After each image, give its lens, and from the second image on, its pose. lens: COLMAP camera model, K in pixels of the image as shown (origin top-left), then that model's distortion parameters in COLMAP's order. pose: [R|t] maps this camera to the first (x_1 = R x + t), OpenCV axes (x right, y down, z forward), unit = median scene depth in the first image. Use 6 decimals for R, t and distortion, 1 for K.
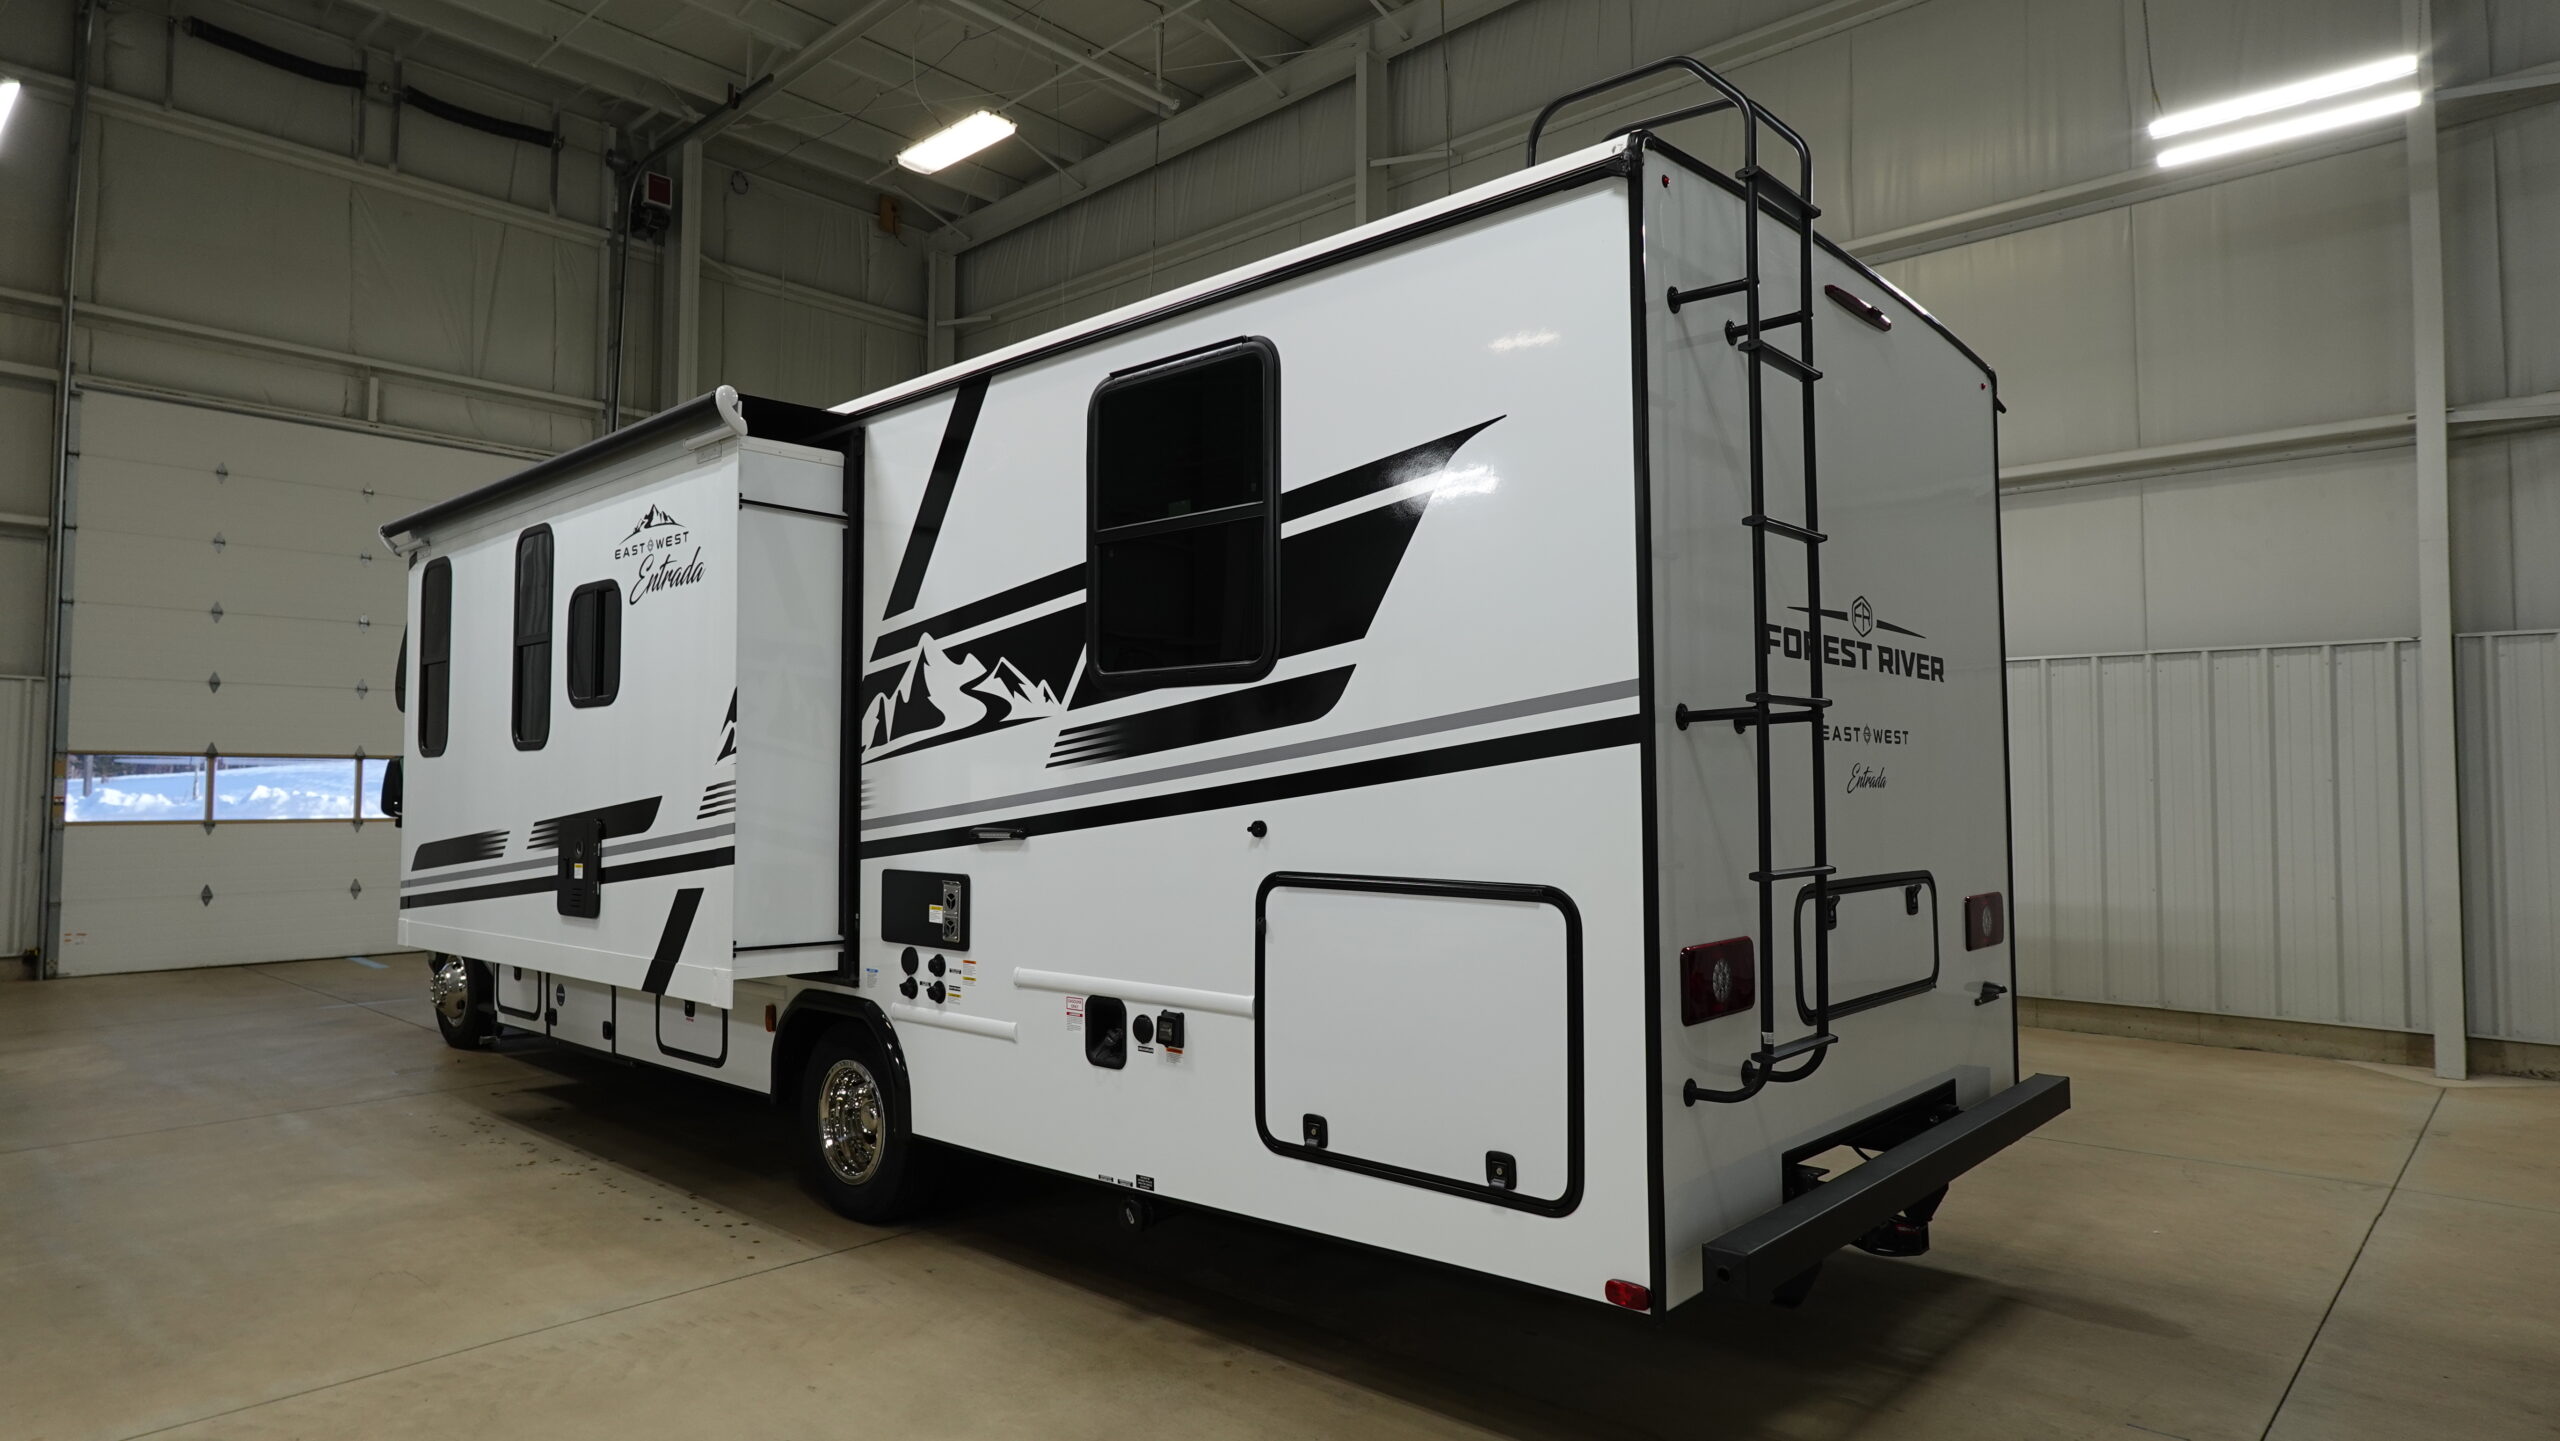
lens RADIAL K [[1443.8, 0, 1316.1], [0, 1443.8, 719.8], [0, 0, 1]] dist [-0.001908, 0.000954]
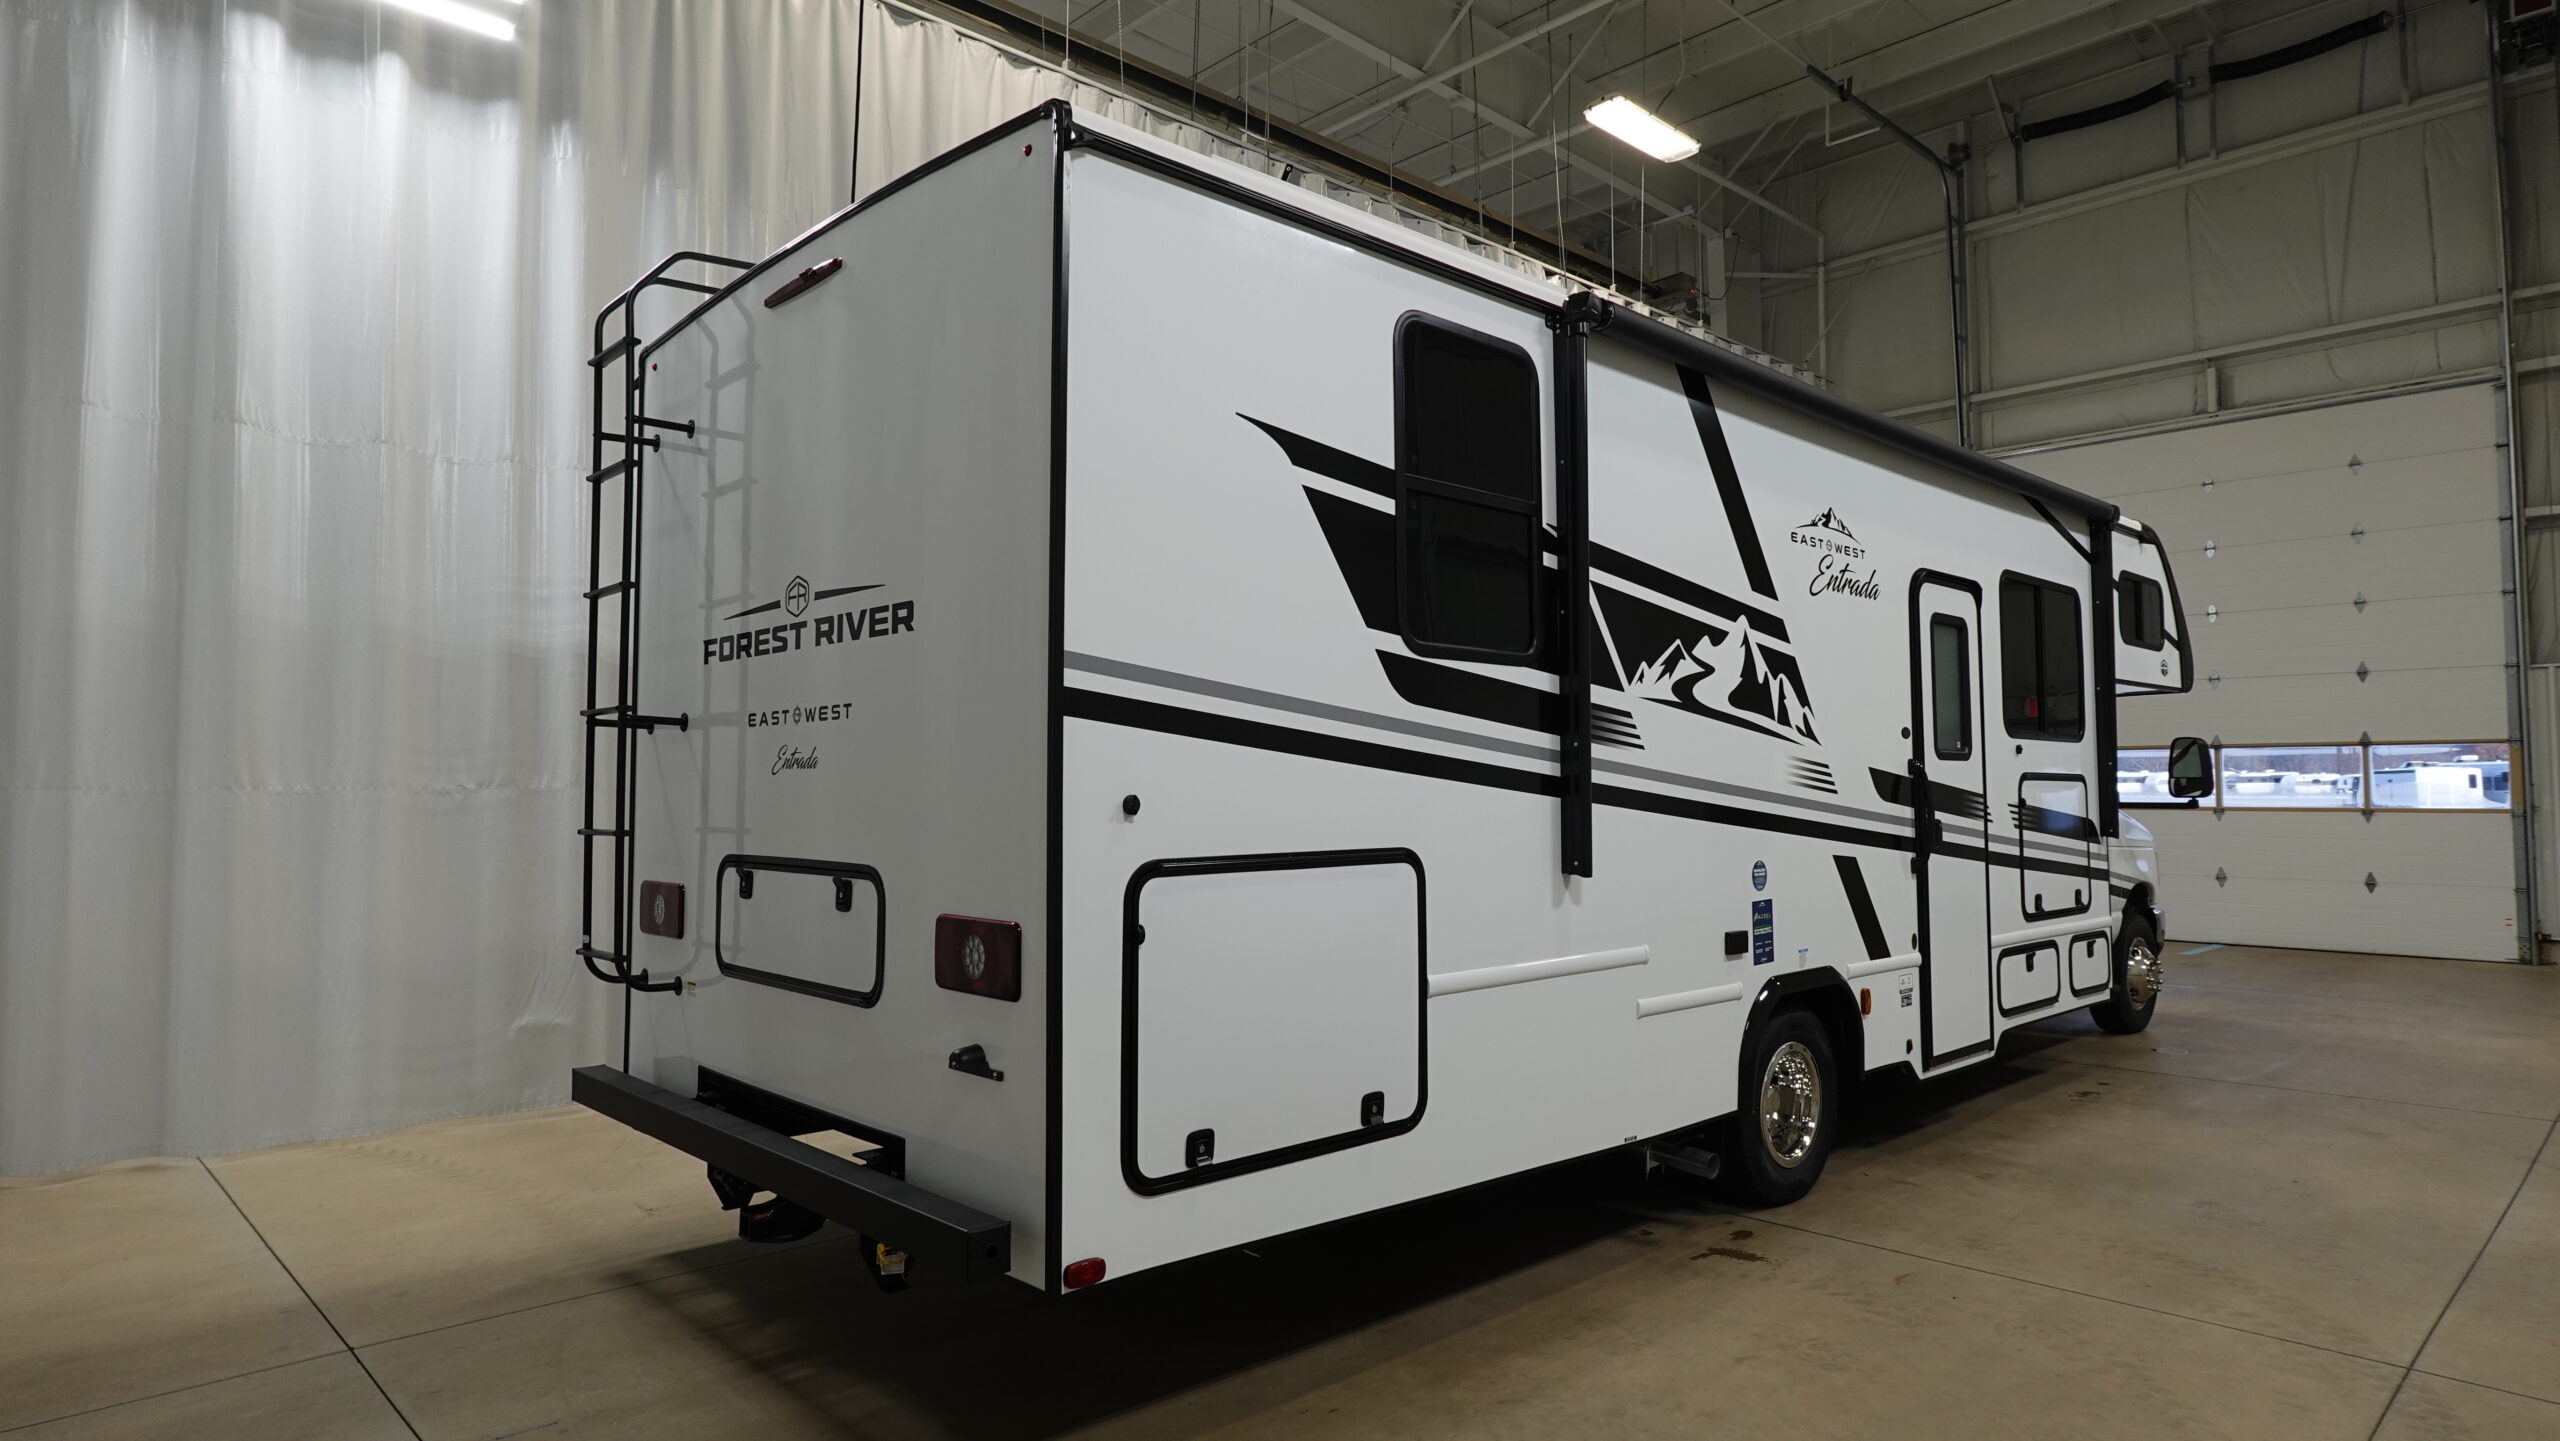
lens RADIAL K [[1463.5, 0, 1280.0], [0, 1463.5, 720.5], [0, 0, 1]] dist [-0.001523, -0.000091]
pose [[-0.091269, -0.045260, -0.994797, 0.629209], [0.052873, 0.997337, -0.050226, 0.038099], [0.994422, -0.057182, -0.088633, 0.662096]]
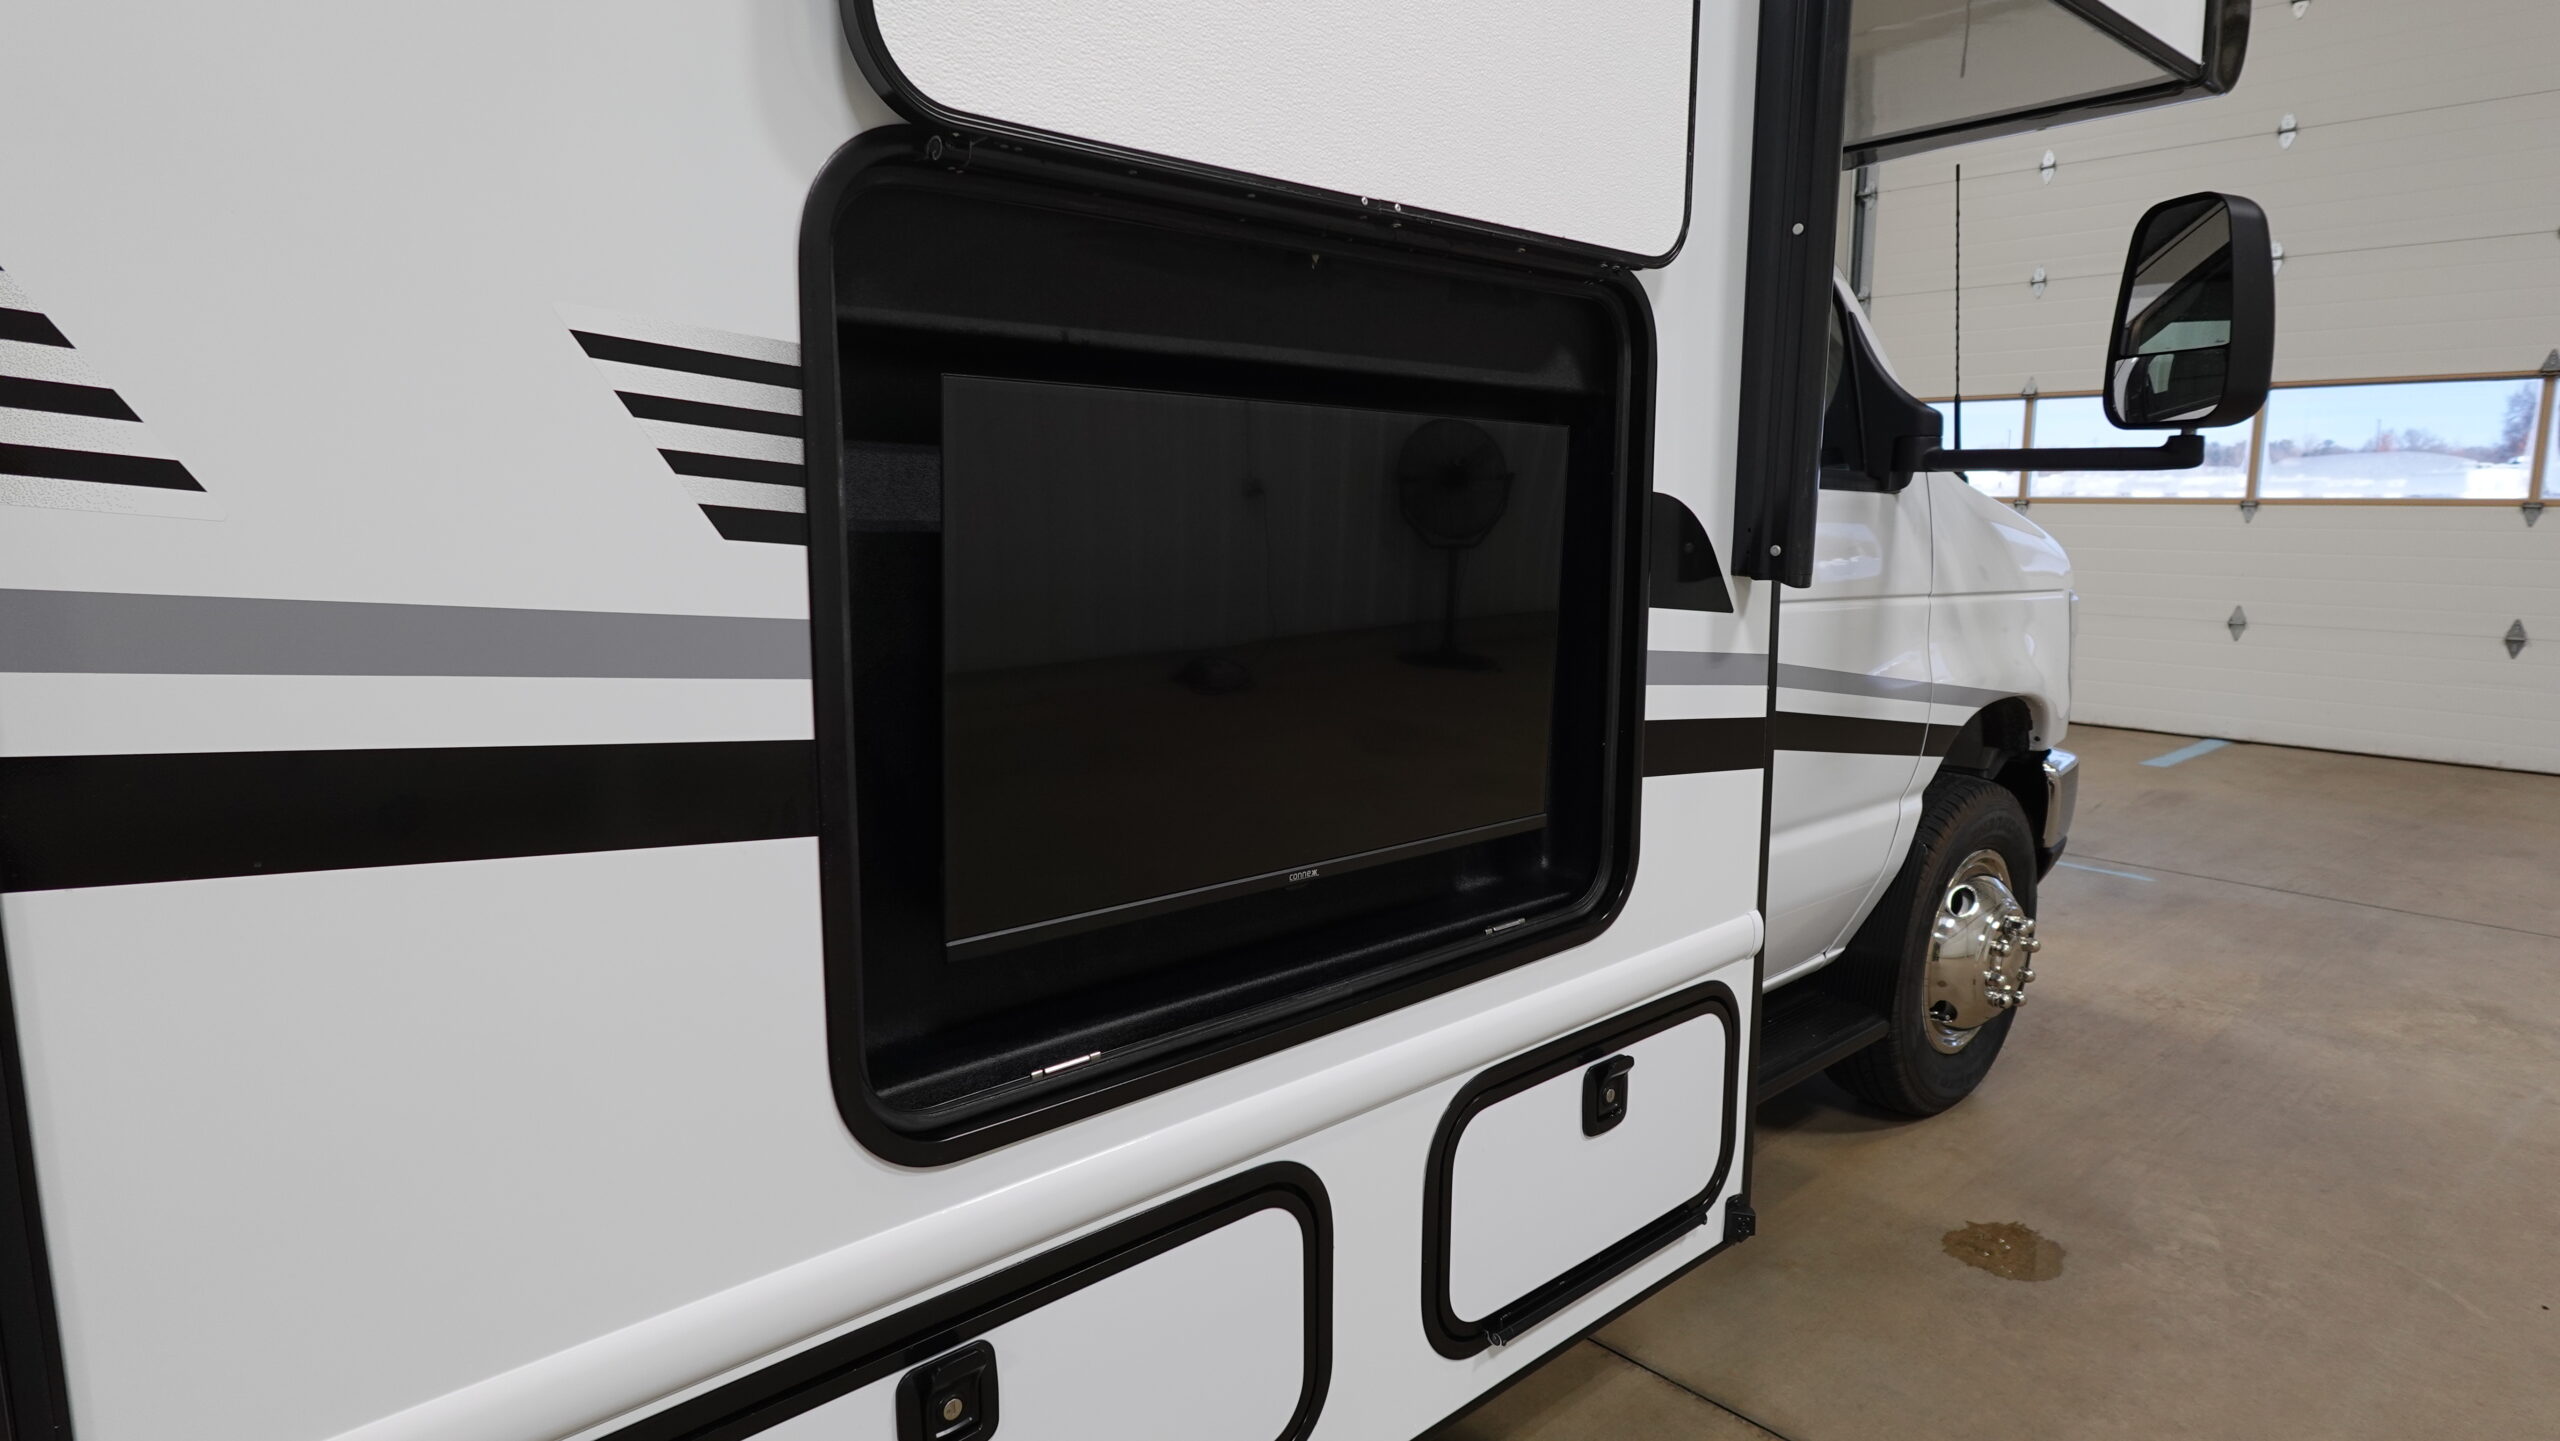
lens RADIAL K [[1474.0, 0, 1284.1], [0, 1474.0, 720.2], [0, 0, 1]] dist [-0.004550, 0.003298]
pose [[-0.094258, 0.159927, -0.982618, -0.342981], [0.043794, 0.986723, 0.156394, 0.087473], [0.994584, -0.028291, -0.100010, 1.158603]]
